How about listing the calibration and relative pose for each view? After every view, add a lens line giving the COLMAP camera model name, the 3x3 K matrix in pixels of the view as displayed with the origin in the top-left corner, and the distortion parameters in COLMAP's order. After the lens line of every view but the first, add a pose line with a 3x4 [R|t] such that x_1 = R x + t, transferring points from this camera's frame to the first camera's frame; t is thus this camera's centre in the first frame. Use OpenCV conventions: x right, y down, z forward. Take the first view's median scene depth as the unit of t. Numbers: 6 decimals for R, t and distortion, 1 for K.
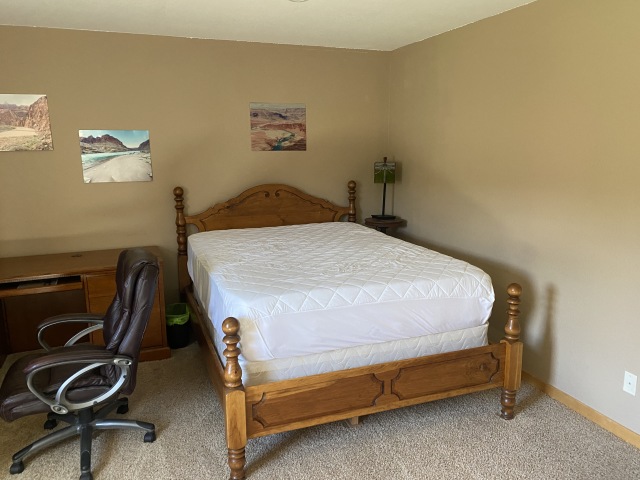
lens RADIAL K [[492.8, 0, 320.0], [0, 492.8, 240.0], [0, 0, 1]] dist [0.110800, -0.108151]
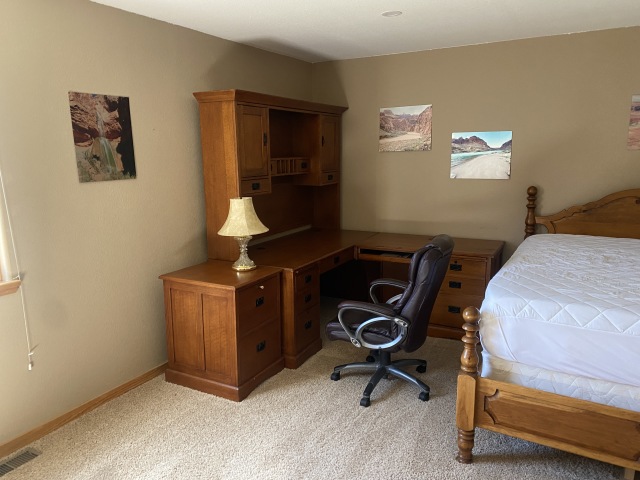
lens RADIAL K [[492.8, 0, 320.0], [0, 492.8, 240.0], [0, 0, 1]] dist [0.110800, -0.108151]
pose [[0.651297, 0.144773, -0.744885, 0.339456], [-0.143606, 0.987408, 0.066346, -0.008604], [0.745110, 0.063759, 0.663887, 0.031747]]
